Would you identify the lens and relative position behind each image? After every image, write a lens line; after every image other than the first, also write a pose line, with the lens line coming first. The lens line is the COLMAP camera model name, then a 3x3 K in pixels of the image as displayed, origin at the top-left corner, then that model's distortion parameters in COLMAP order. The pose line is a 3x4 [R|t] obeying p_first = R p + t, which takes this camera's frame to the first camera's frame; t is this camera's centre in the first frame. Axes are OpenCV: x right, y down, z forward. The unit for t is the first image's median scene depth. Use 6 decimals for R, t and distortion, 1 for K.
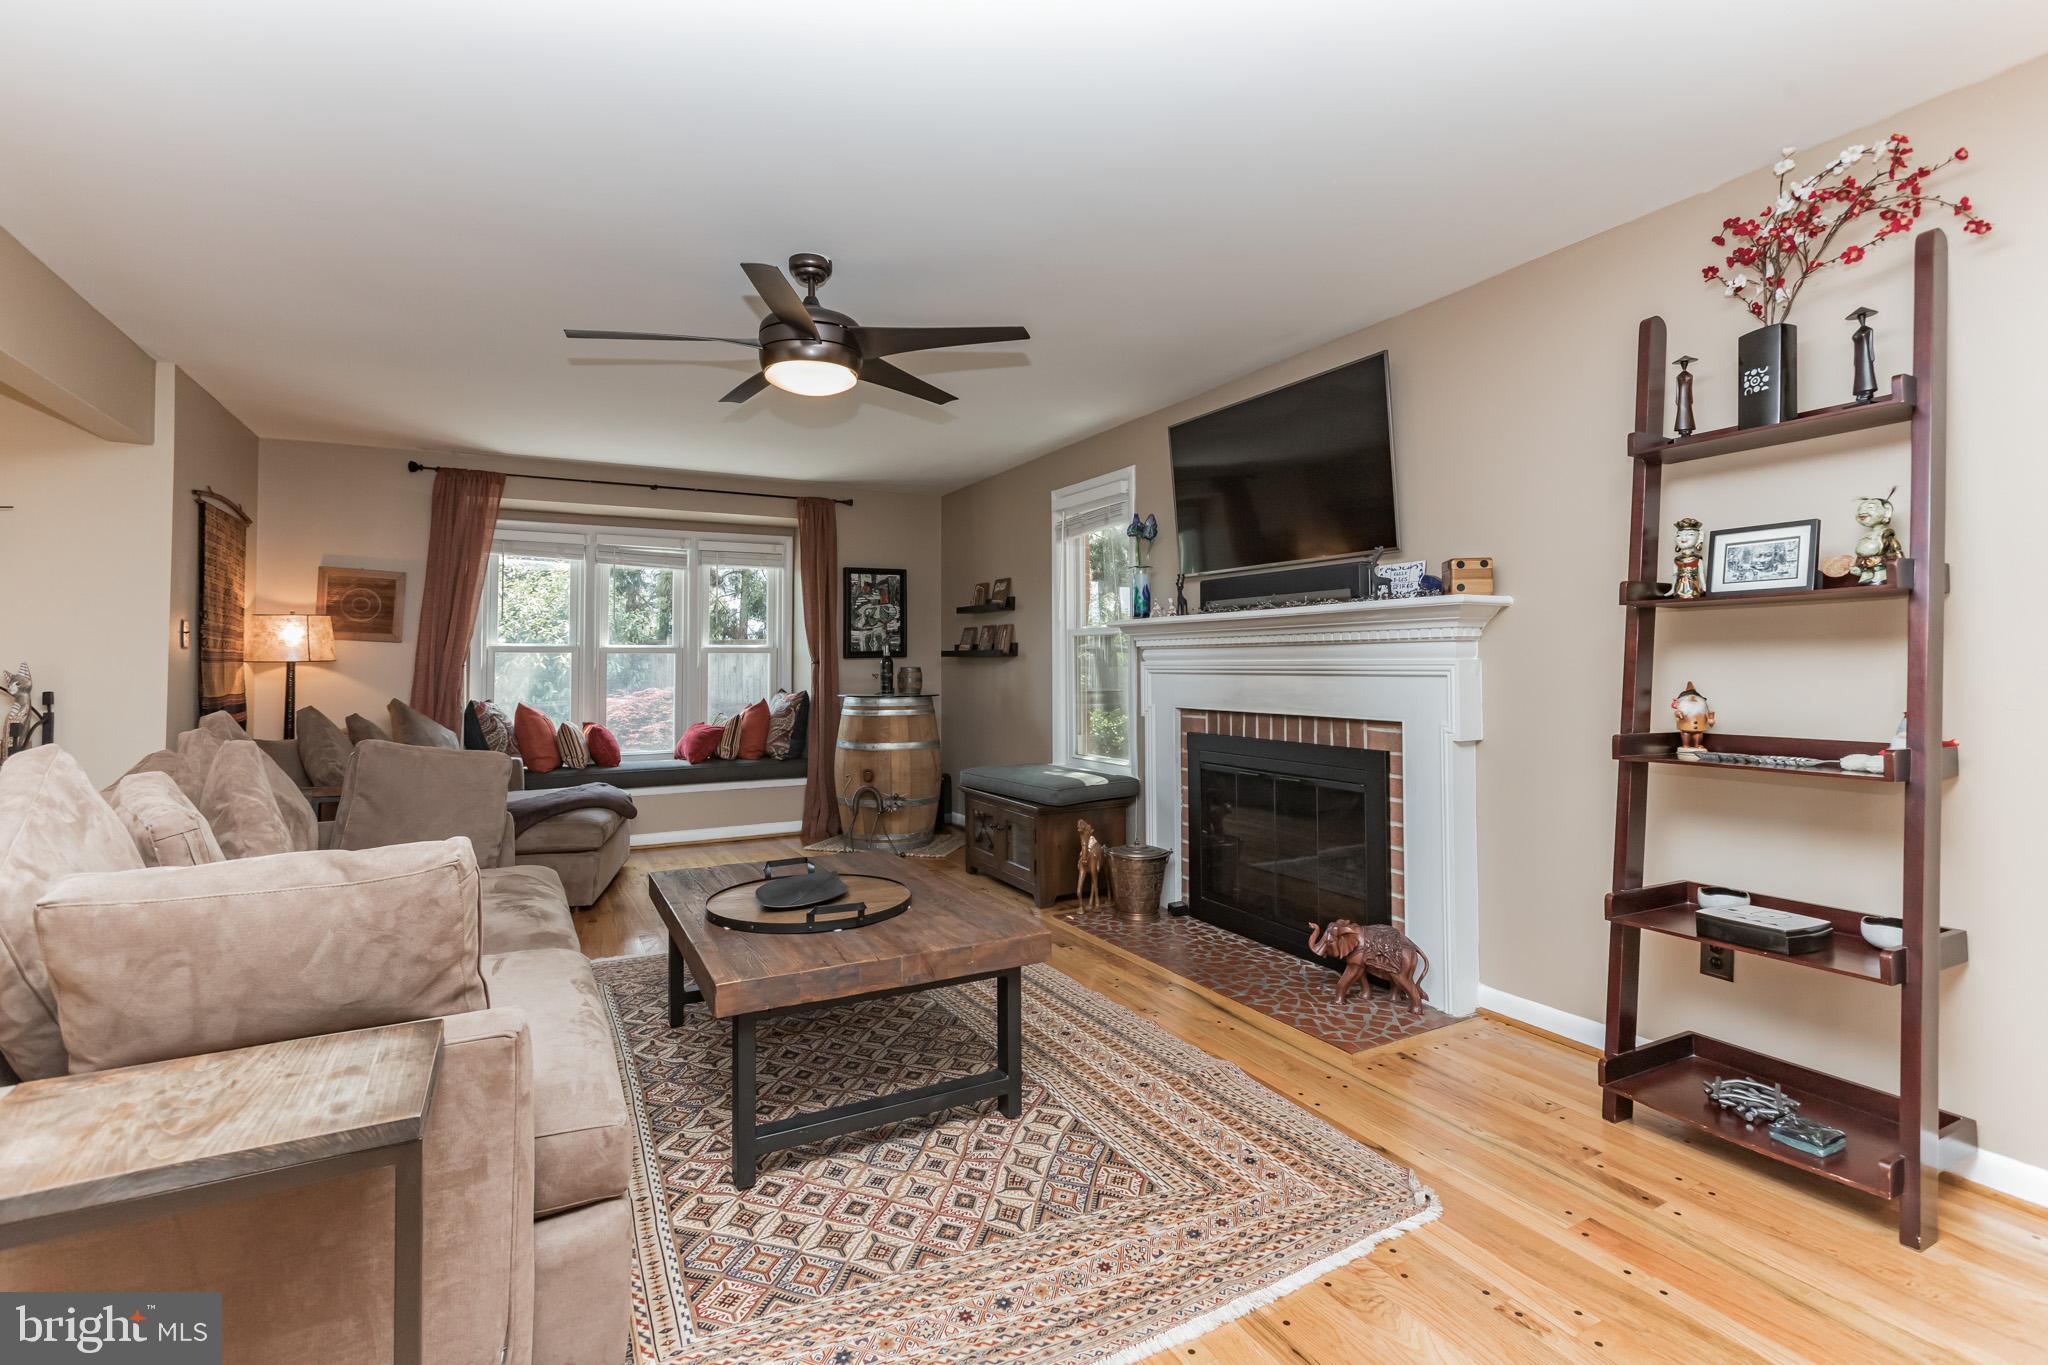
lens RADIAL K [[936.0, 0, 1017.9], [0, 936.0, 631.4], [0, 0, 1]] dist [-0.007641, 0.007823]
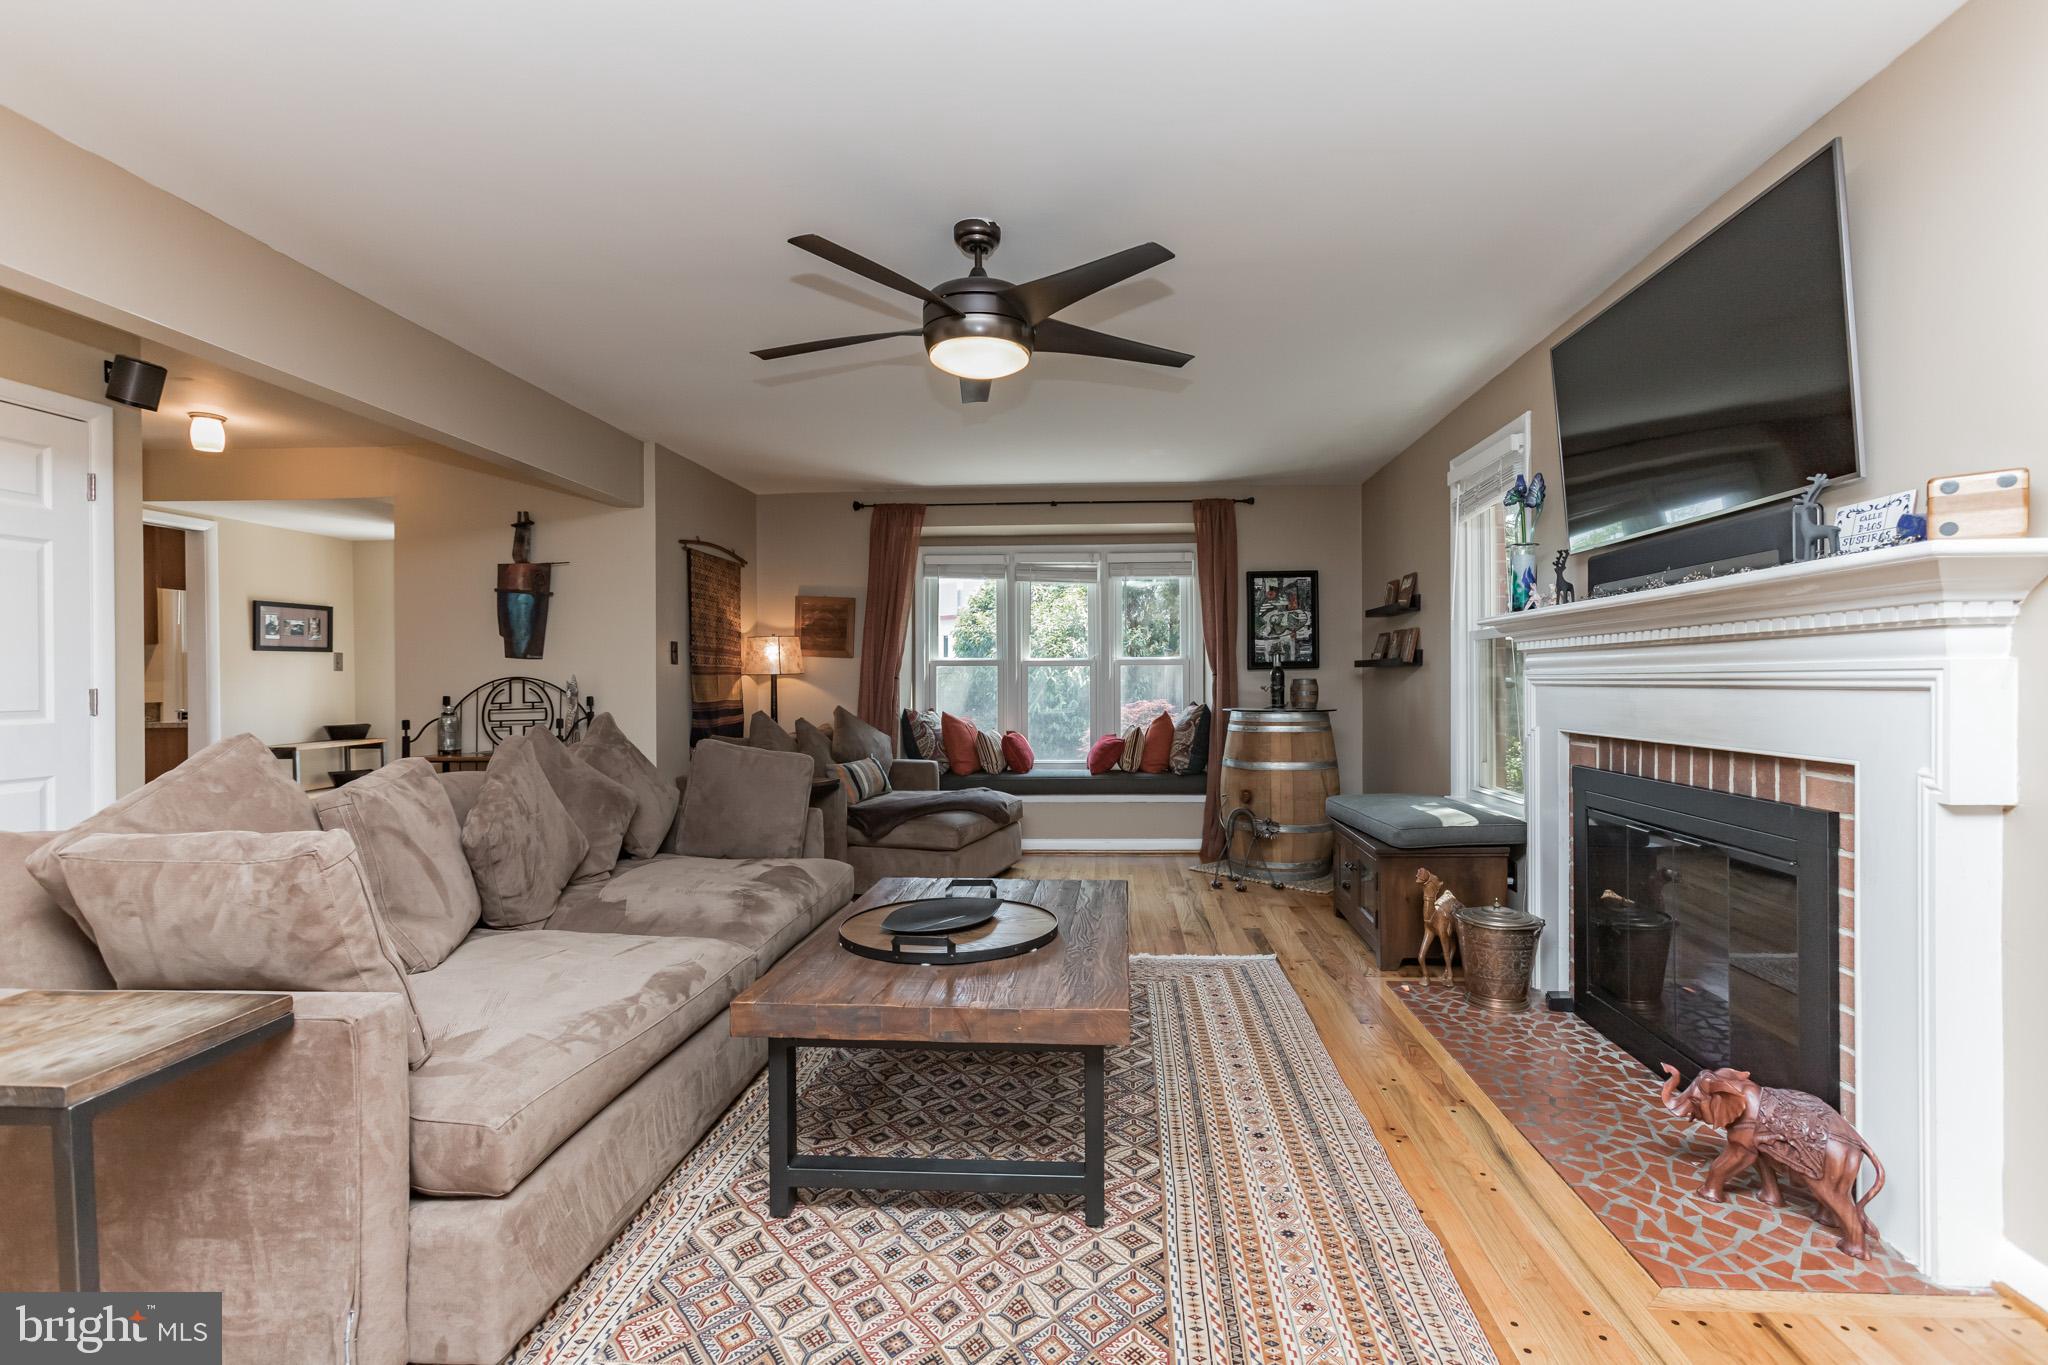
lens RADIAL K [[936.0, 0, 1024.1], [0, 936.0, 683.9], [0, 0, 1]] dist [-0.007641, 0.007823]
pose [[0.852189, 0.001791, -0.523230, 0.240372], [0.019778, 0.999169, 0.035634, 0.011453], [0.522860, -0.040715, 0.851446, 0.191033]]
